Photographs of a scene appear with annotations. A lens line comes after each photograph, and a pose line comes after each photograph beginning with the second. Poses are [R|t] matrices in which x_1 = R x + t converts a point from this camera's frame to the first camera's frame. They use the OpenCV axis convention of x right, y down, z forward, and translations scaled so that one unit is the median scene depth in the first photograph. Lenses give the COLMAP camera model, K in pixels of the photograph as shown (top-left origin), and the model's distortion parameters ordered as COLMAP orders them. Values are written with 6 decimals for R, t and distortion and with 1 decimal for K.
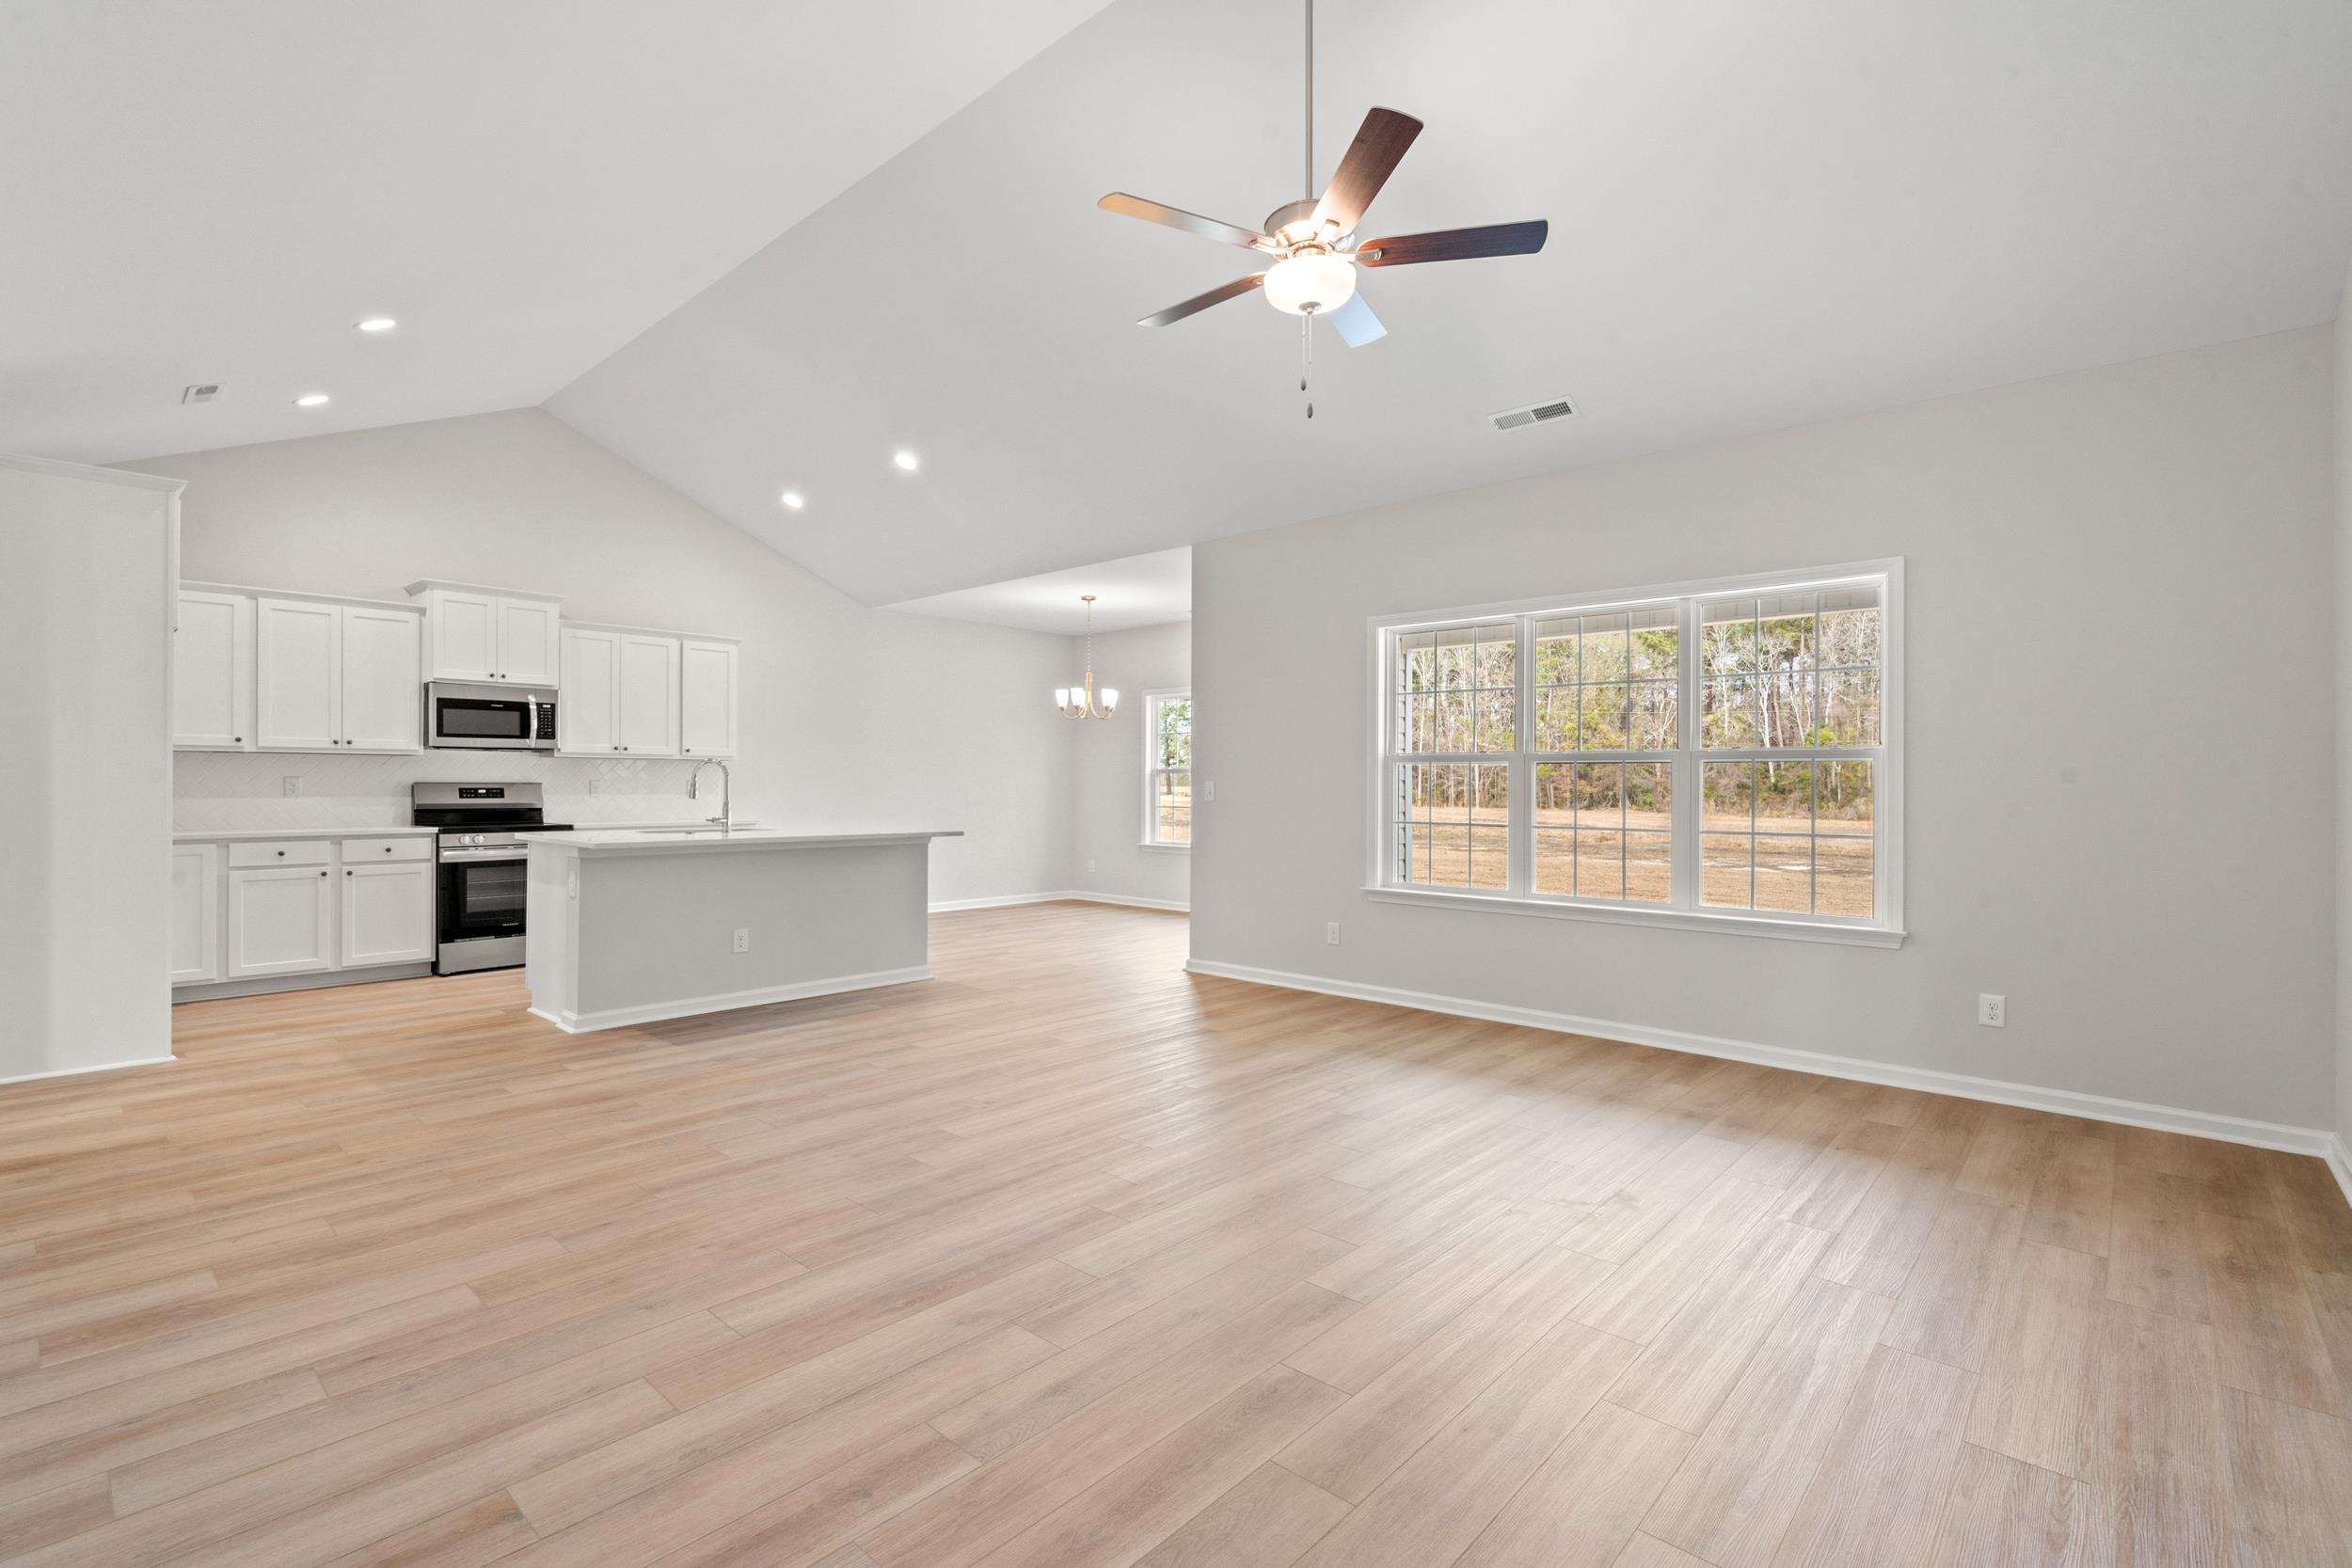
lens RADIAL K [[1061.2, 0, 1171.1], [0, 1061.2, 777.6], [0, 0, 1]] dist [-0.005339, 0.000669]
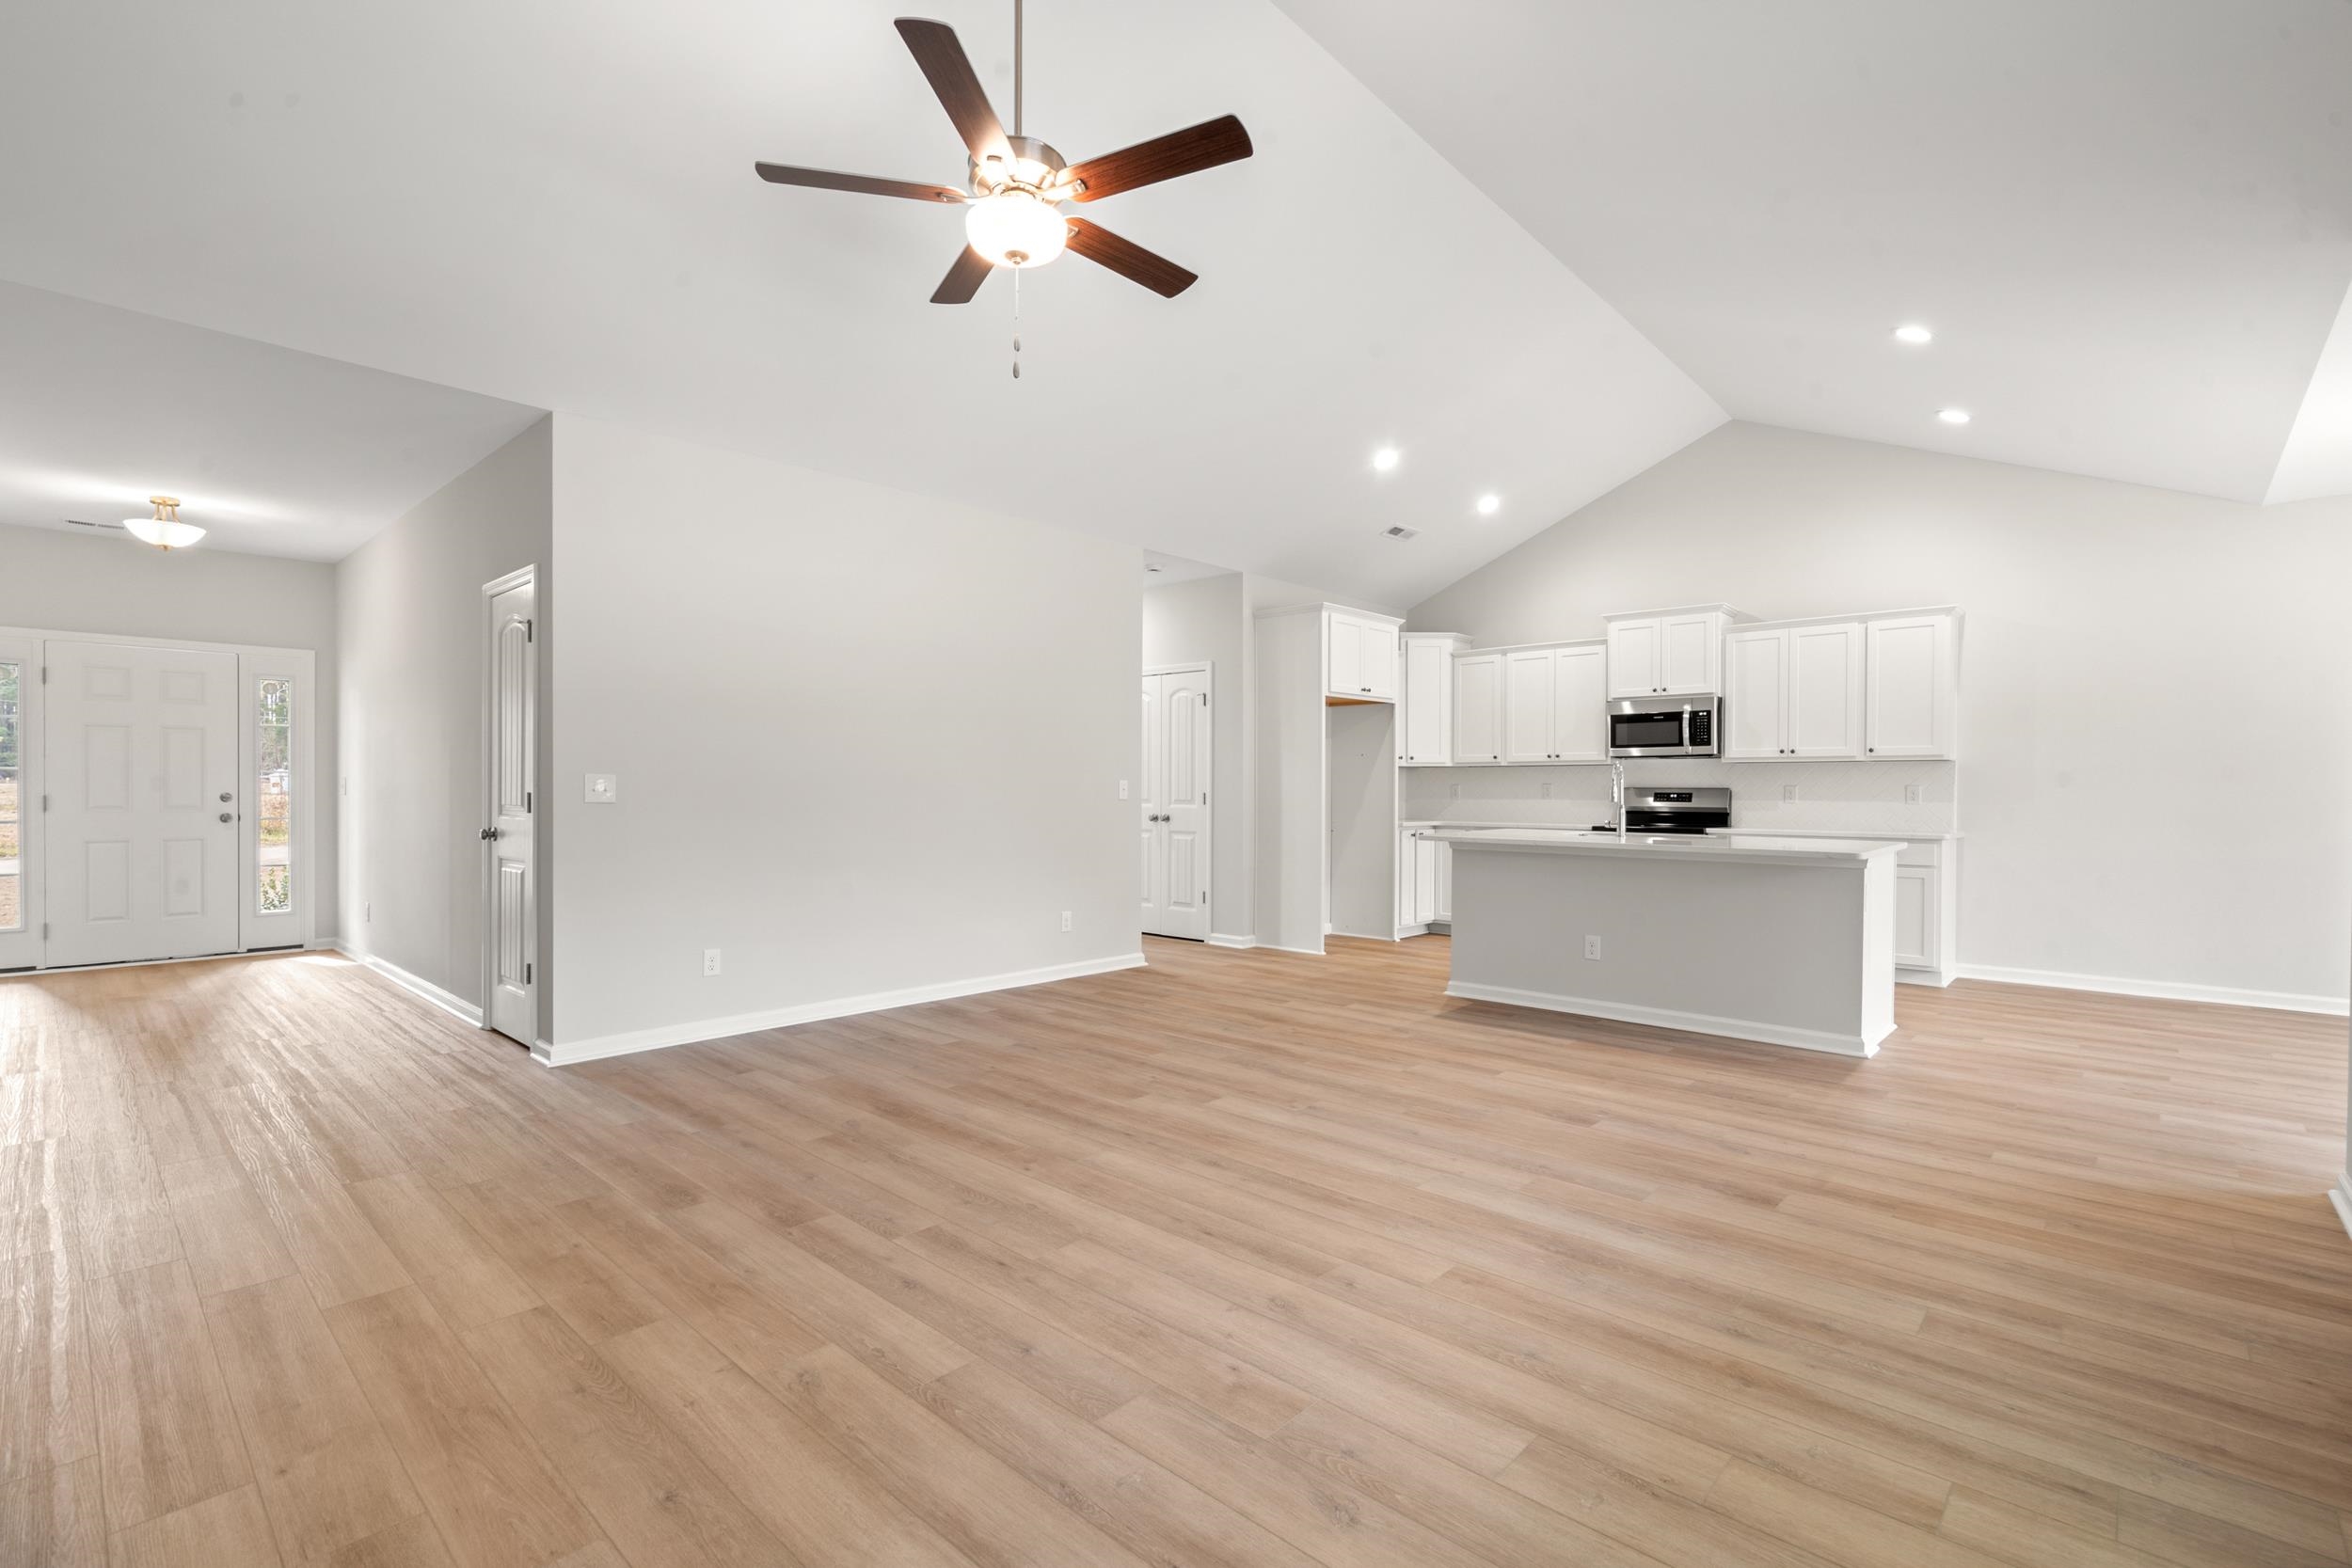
lens RADIAL K [[1061.2, 0, 1168.3], [0, 1061.2, 800.3], [0, 0, 1]] dist [-0.005339, 0.000669]
pose [[-0.007620, 0.008232, -0.999937, 0.501307], [0.002067, 0.999964, 0.008216, 0.008578], [0.999969, -0.002004, -0.007637, 0.543401]]
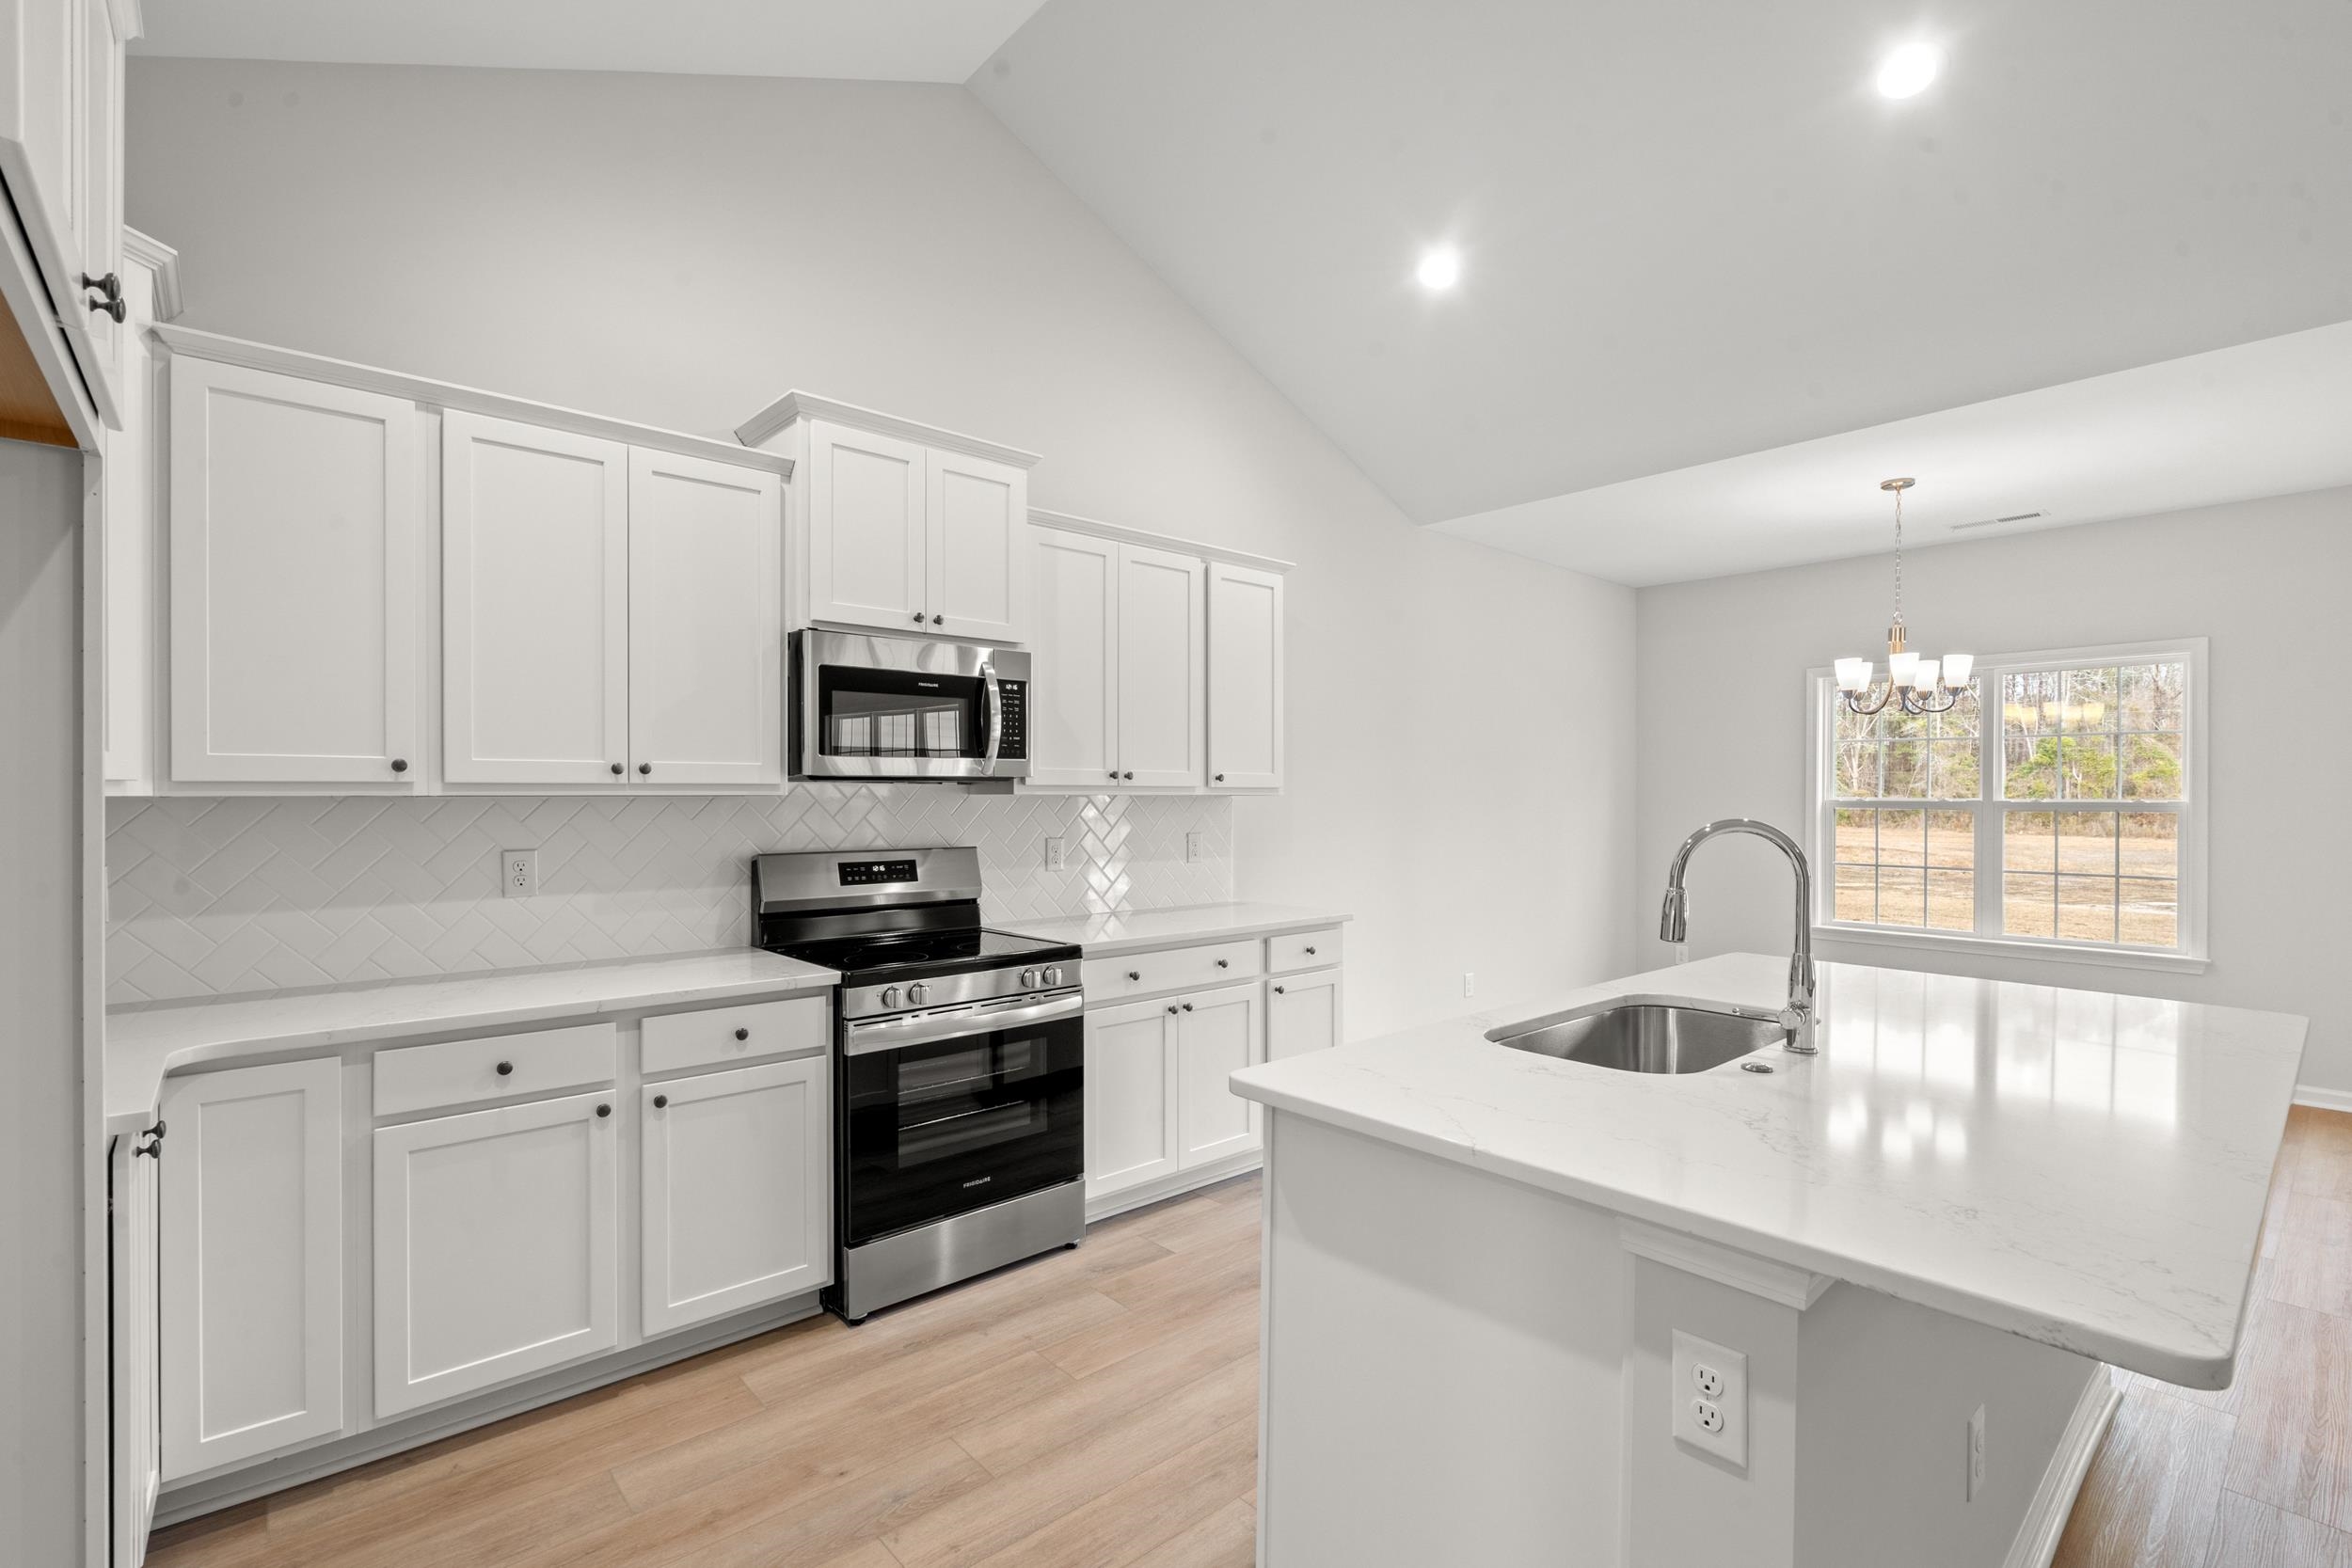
lens RADIAL K [[1061.2, 0, 1163.8], [0, 1061.2, 793.0], [0, 0, 1]] dist [-0.005339, 0.000669]
pose [[0.993045, -0.004123, -0.117661, -0.523483], [0.004417, 0.999988, 0.002236, -0.023900], [0.117651, -0.002740, 0.993051, 0.607428]]
